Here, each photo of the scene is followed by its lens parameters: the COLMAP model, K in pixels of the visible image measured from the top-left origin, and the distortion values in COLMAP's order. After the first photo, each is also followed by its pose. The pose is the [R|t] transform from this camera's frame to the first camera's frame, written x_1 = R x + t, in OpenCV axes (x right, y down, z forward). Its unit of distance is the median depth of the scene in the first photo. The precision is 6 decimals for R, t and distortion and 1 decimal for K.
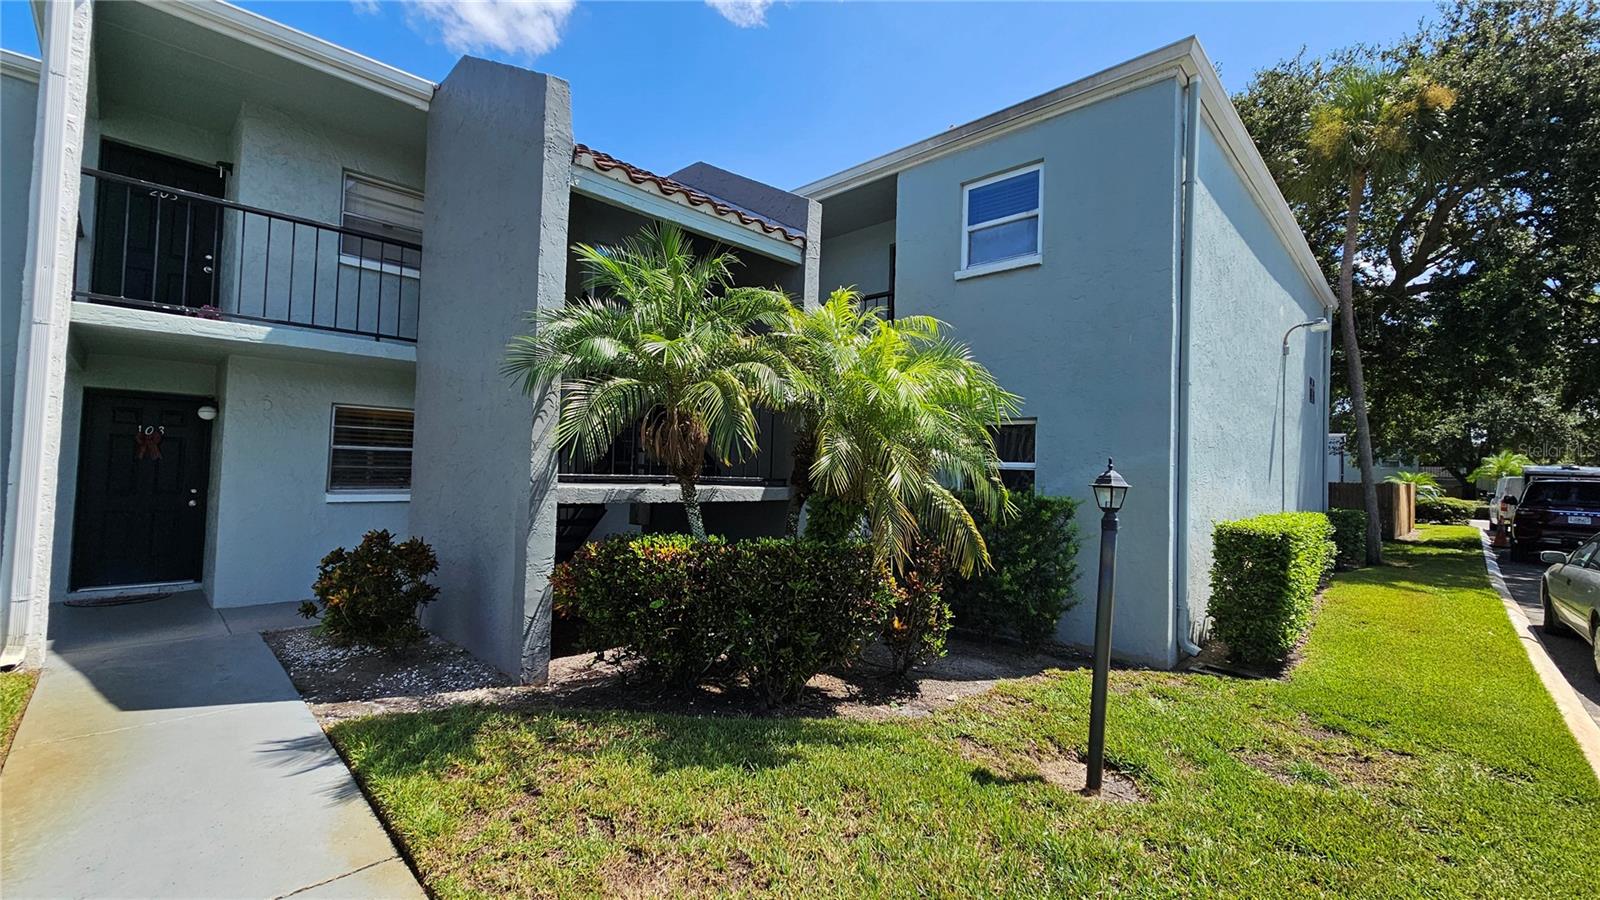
lens RADIAL K [[651.9, 0, 798.5], [0, 651.9, 441.0], [0, 0, 1]] dist [-0.000569, 0.001146]
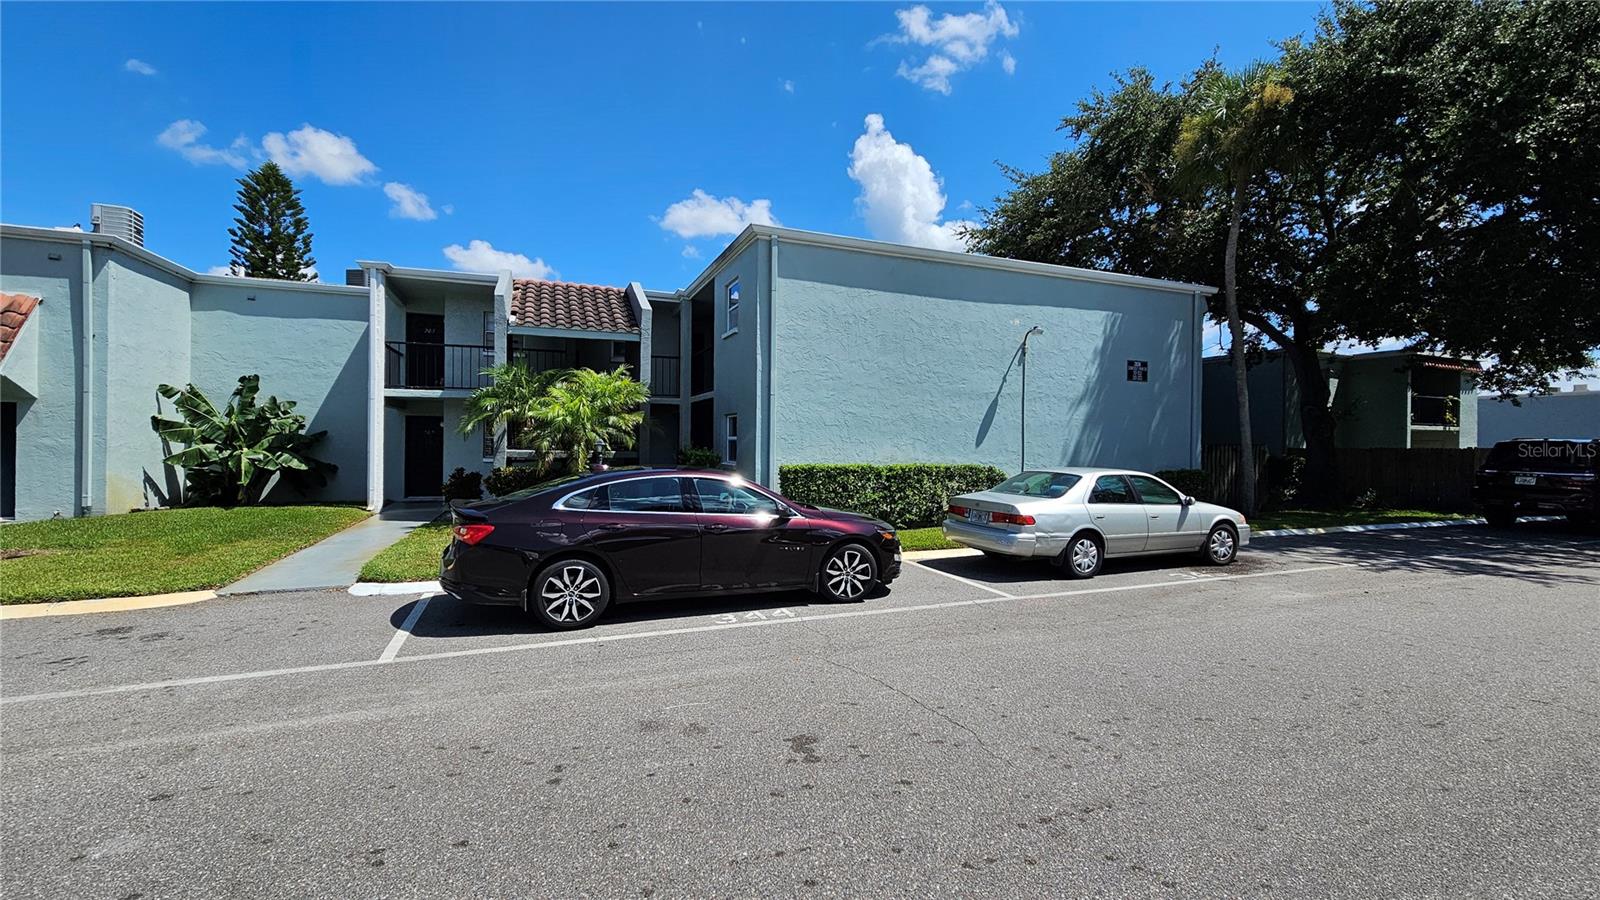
lens RADIAL K [[651.9, 0, 798.5], [0, 651.9, 441.0], [0, 0, 1]] dist [-0.000569, 0.001146]
pose [[0.915071, -0.036021, -0.401681, 1.306159], [0.031164, 0.999341, -0.018622, 0.101583], [0.402087, 0.004523, 0.915590, -0.708765]]
